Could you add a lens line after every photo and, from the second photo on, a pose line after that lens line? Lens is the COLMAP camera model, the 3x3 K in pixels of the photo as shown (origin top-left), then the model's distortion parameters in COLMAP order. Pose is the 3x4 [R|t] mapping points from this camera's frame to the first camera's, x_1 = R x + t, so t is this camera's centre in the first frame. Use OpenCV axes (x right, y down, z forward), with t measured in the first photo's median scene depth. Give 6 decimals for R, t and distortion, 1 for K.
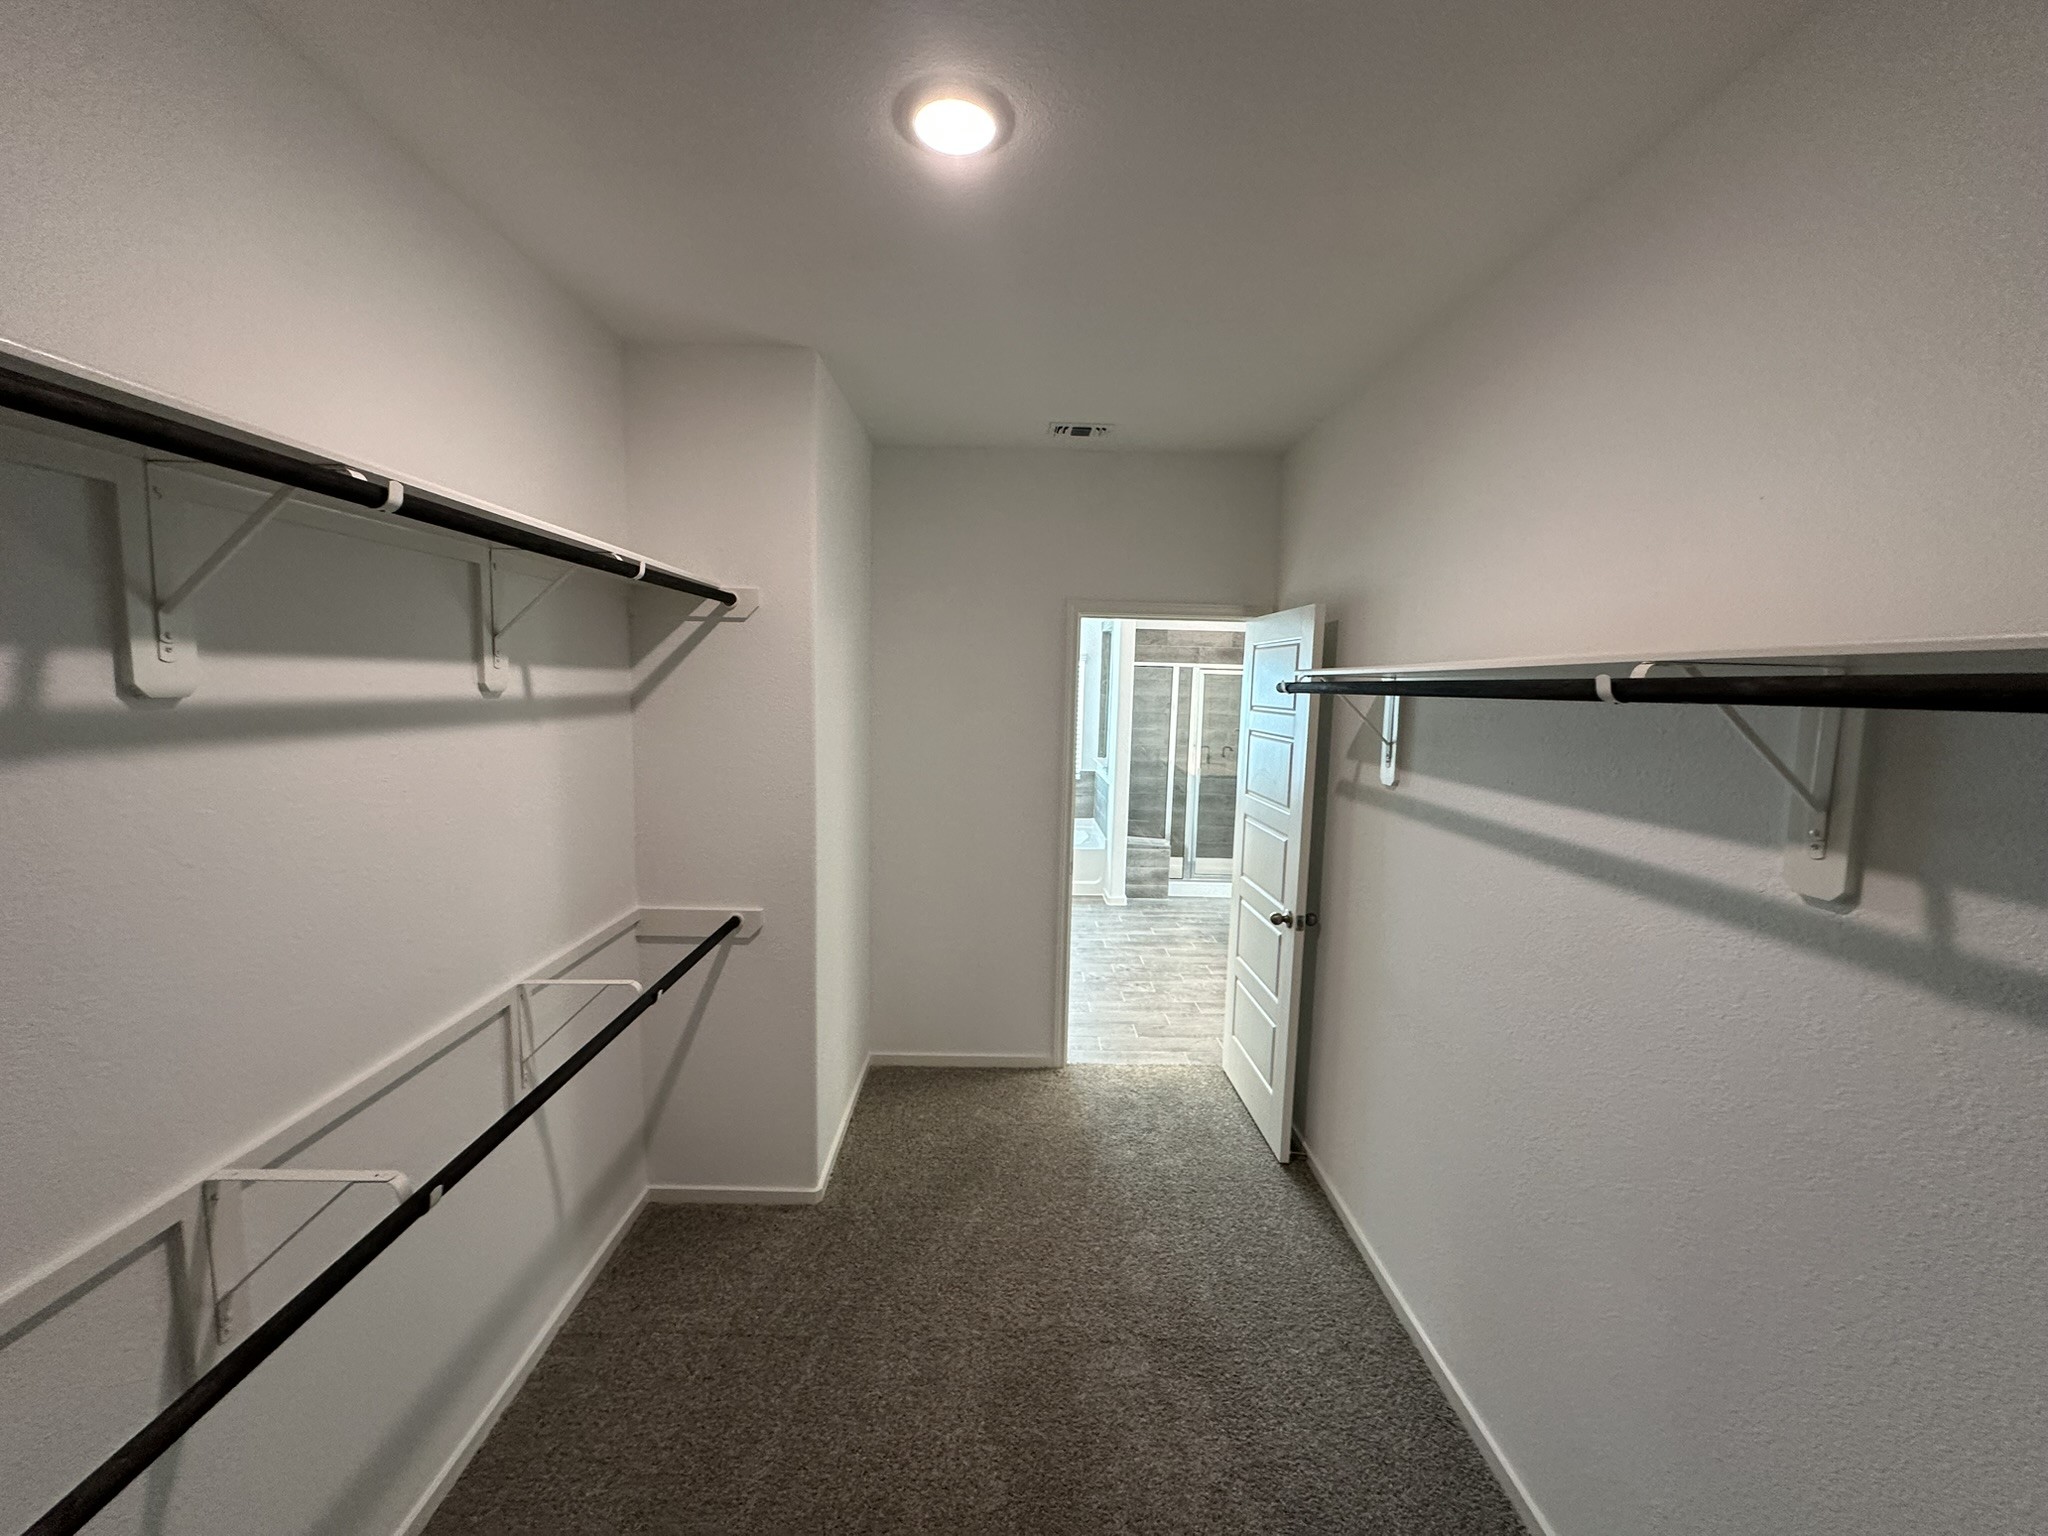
lens RADIAL K [[818.1, 0, 1026.8], [0, 818.1, 770.7], [0, 0, 1]] dist [-0.005825, 0.001486]
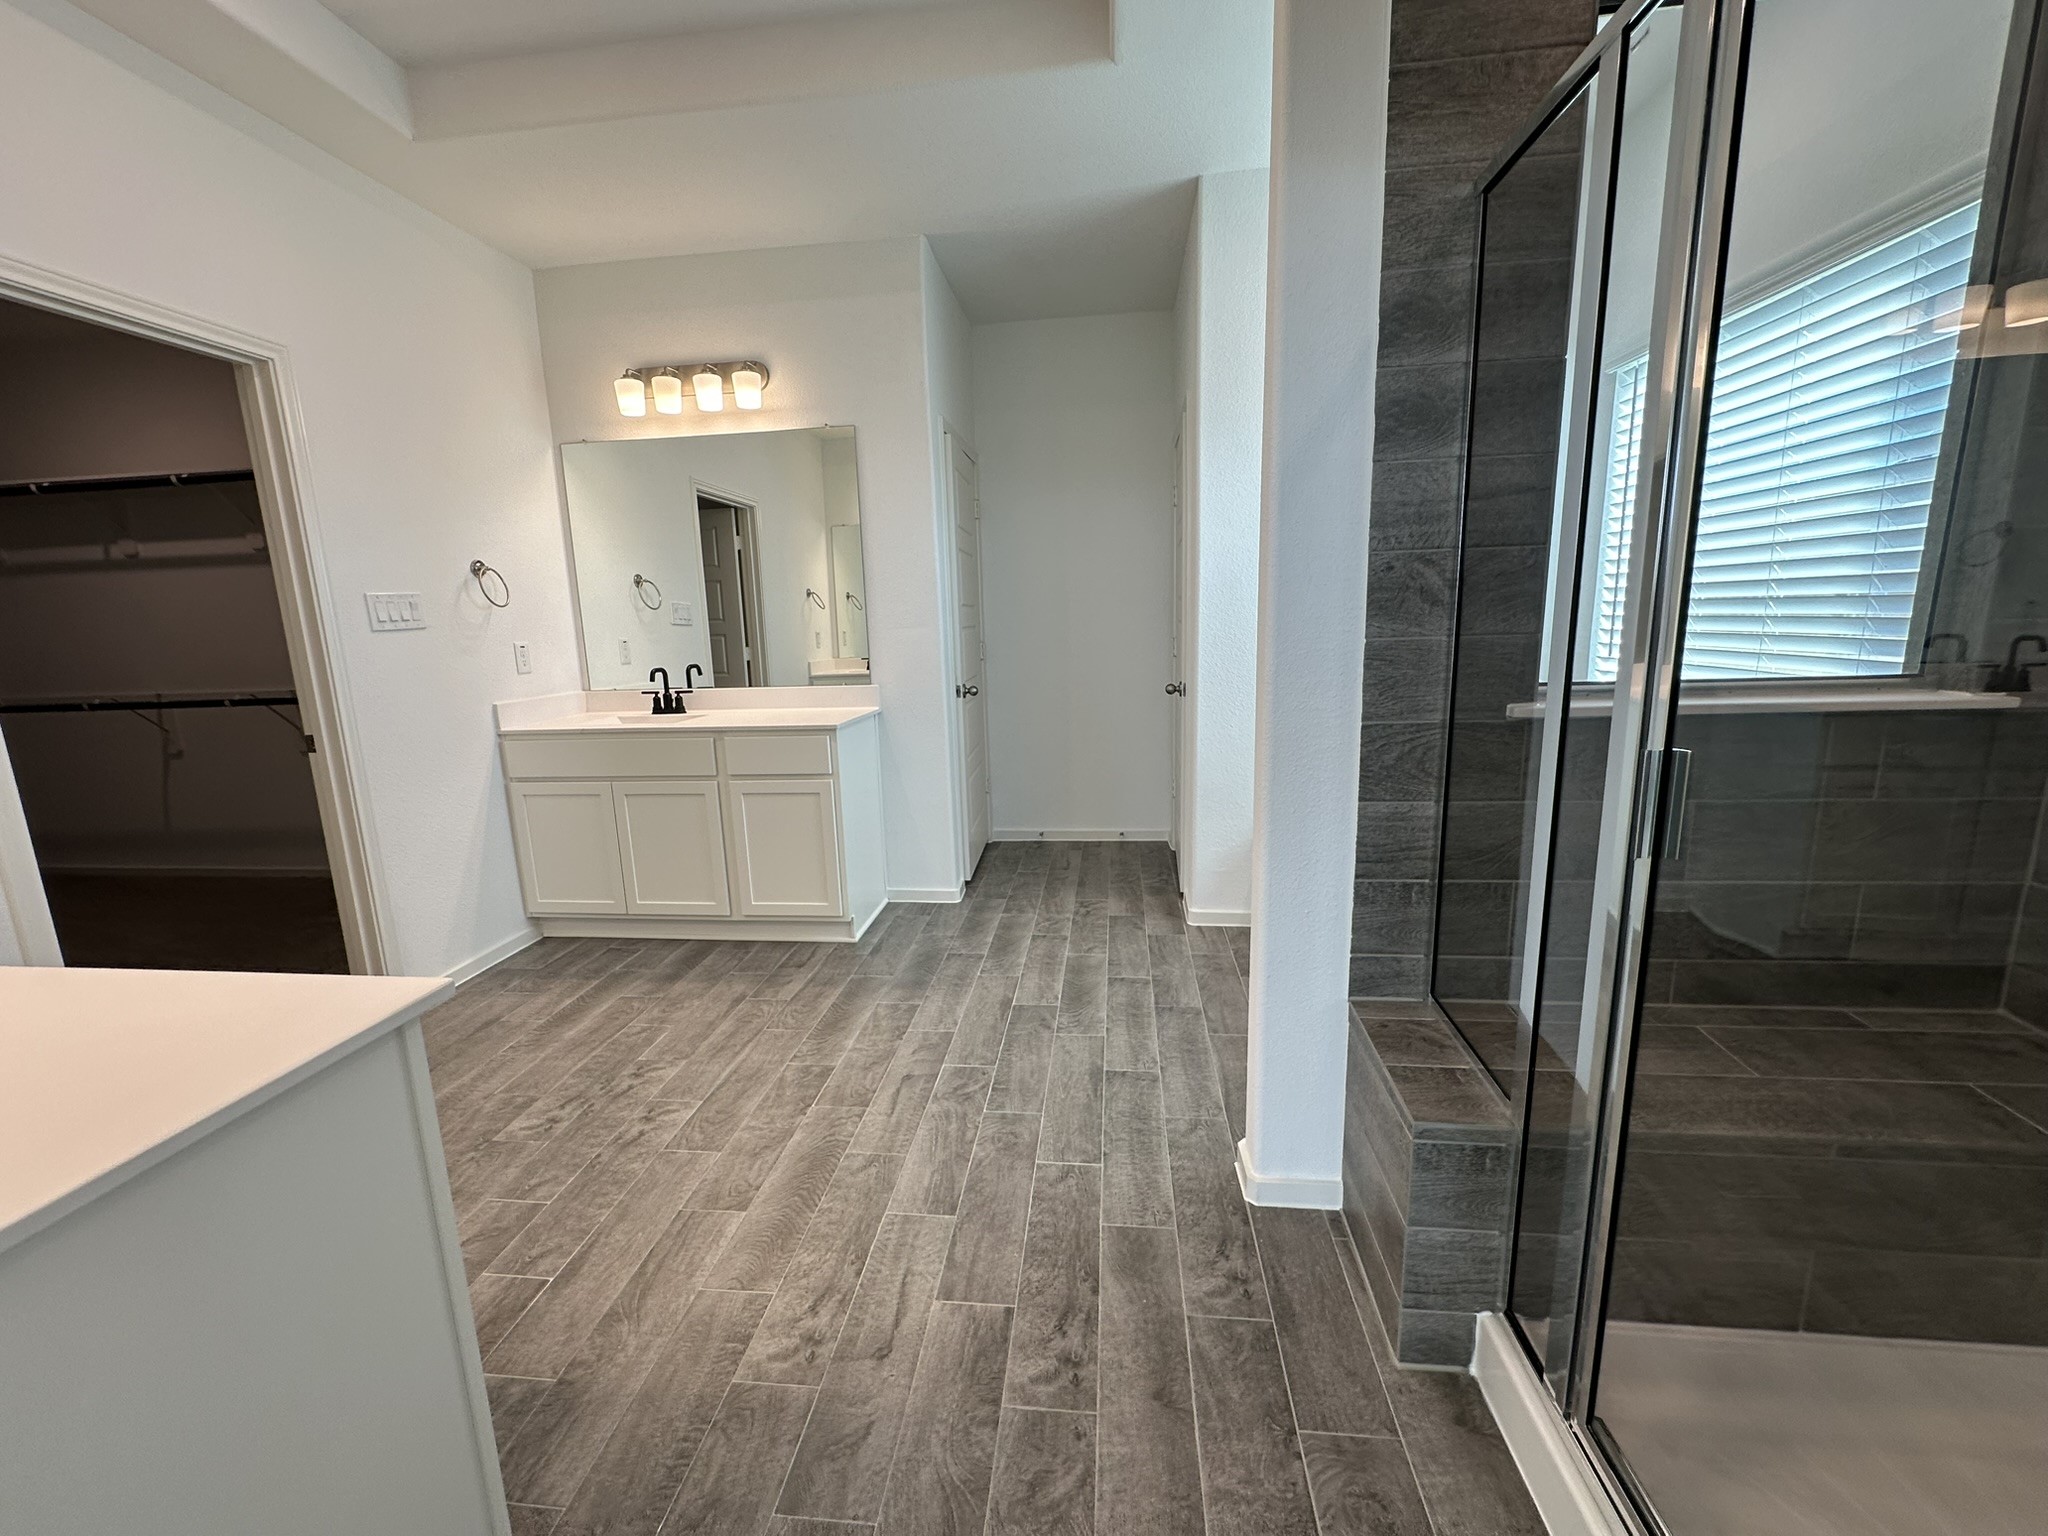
lens RADIAL K [[818.1, 0, 1014.4], [0, 818.1, 767.6], [0, 0, 1]] dist [-0.005825, 0.001486]
pose [[-0.138342, 0.158575, -0.977607, 0.364718], [-0.077344, 0.982354, 0.170290, -0.014649], [0.987360, 0.099171, -0.123635, 0.931327]]
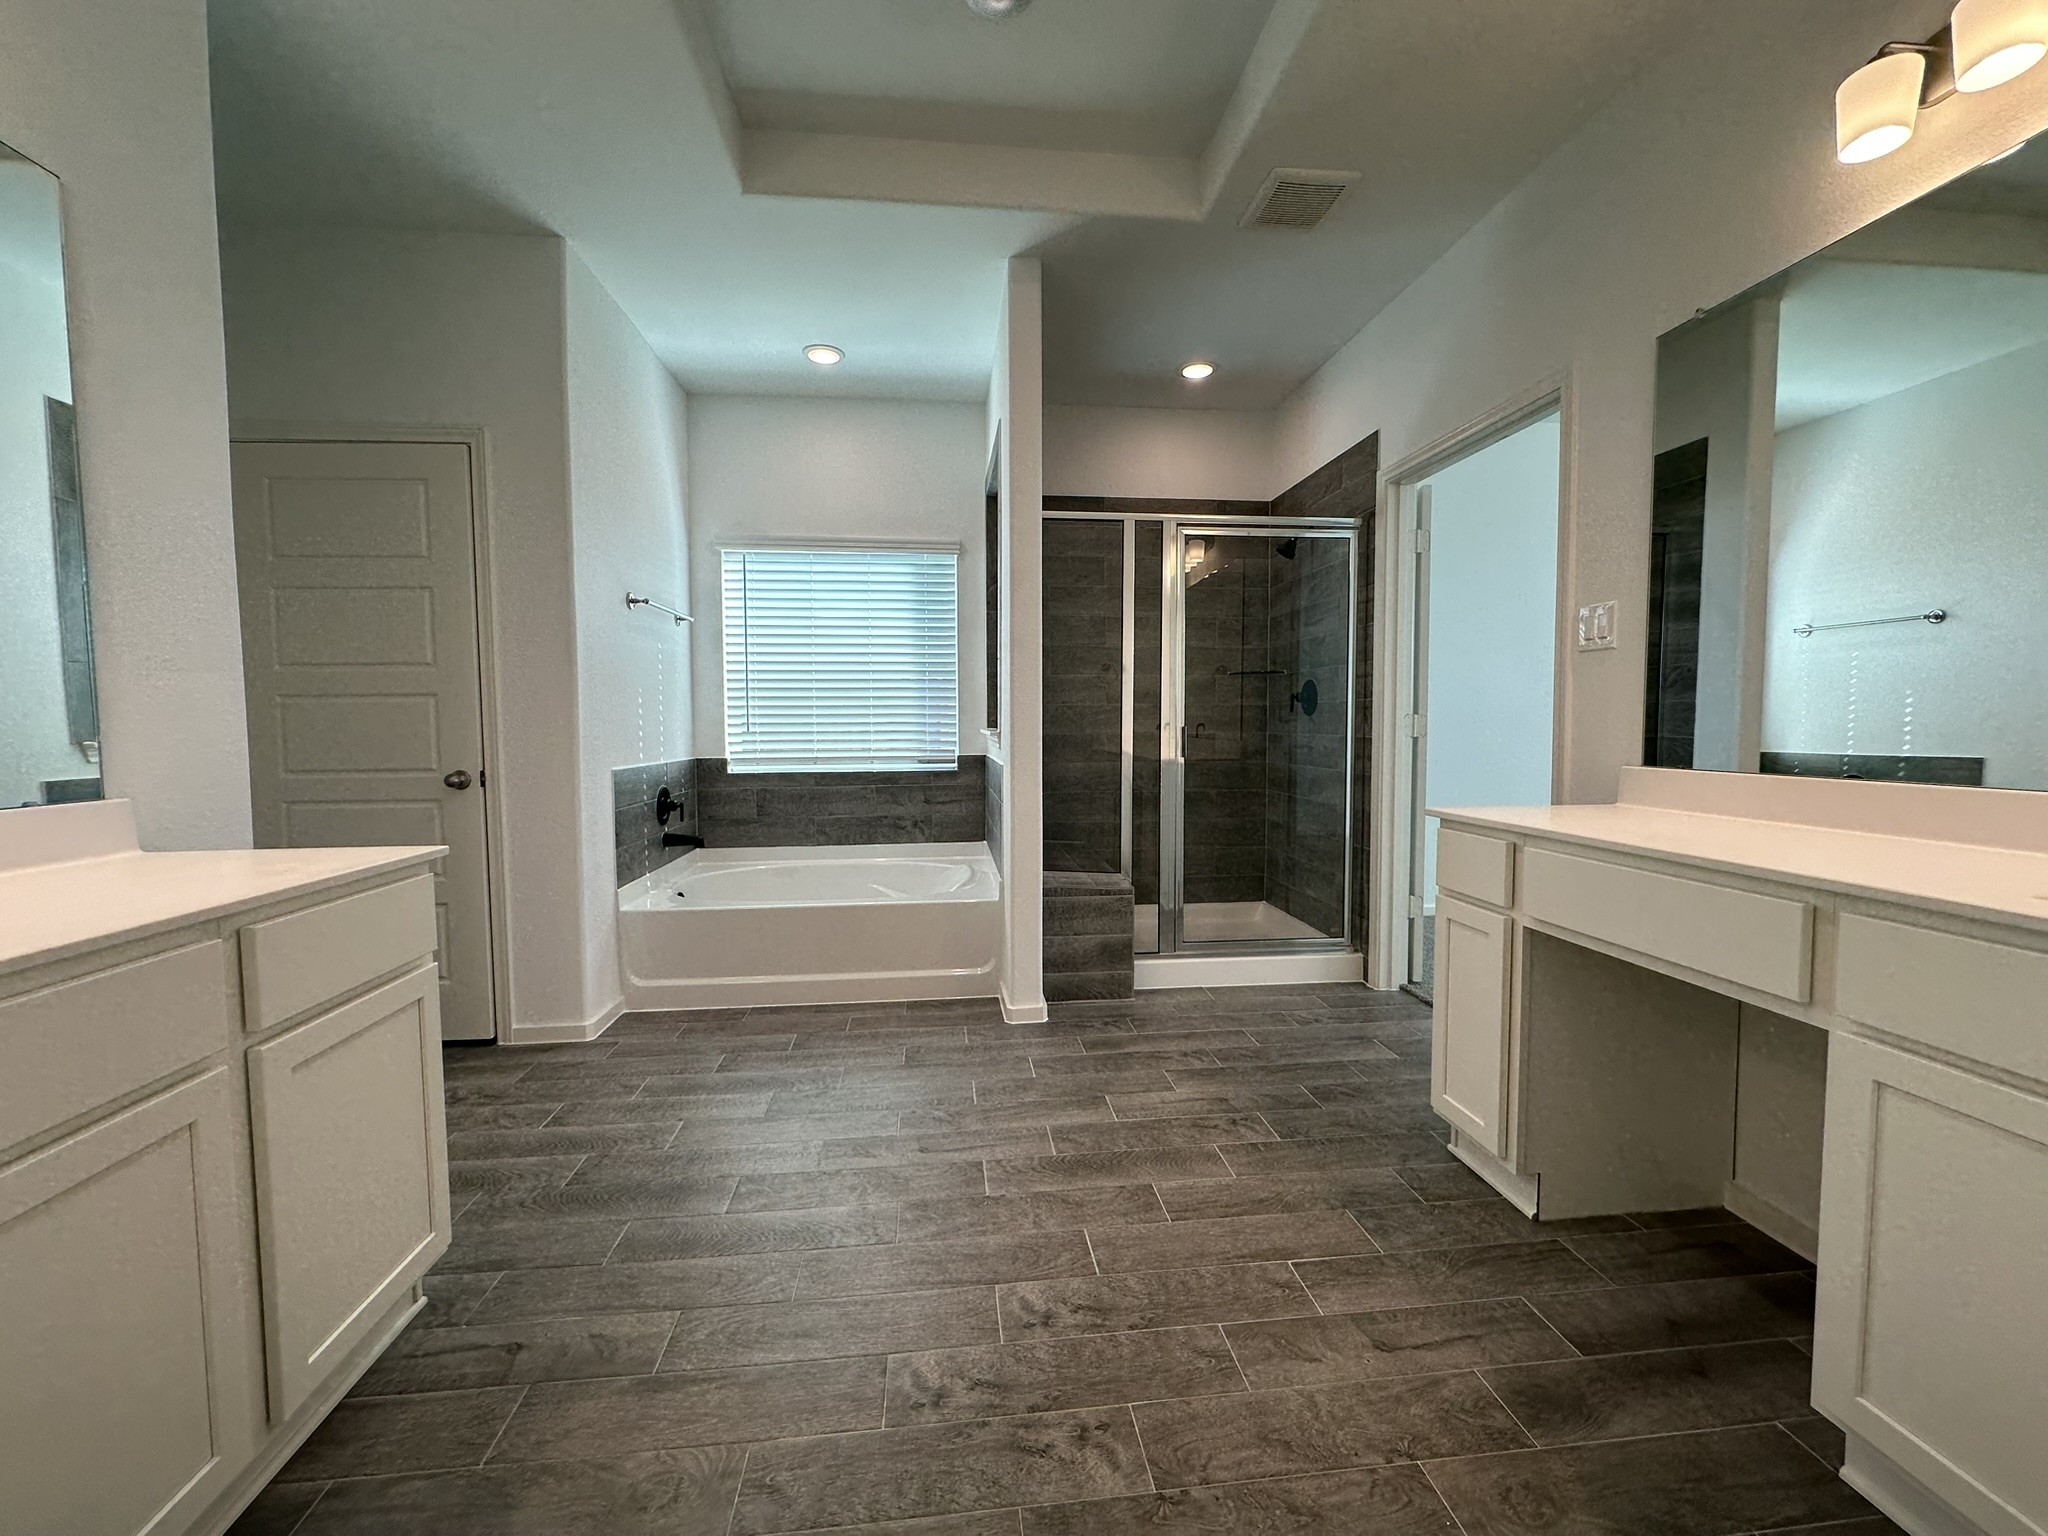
lens RADIAL K [[818.1, 0, 1021.3], [0, 818.1, 765.9], [0, 0, 1]] dist [-0.005825, 0.001486]
pose [[0.996018, -0.035846, 0.081628, 0.073608], [0.039837, 0.998062, -0.047803, 0.041196], [-0.079756, 0.050865, 0.995516, 0.527927]]
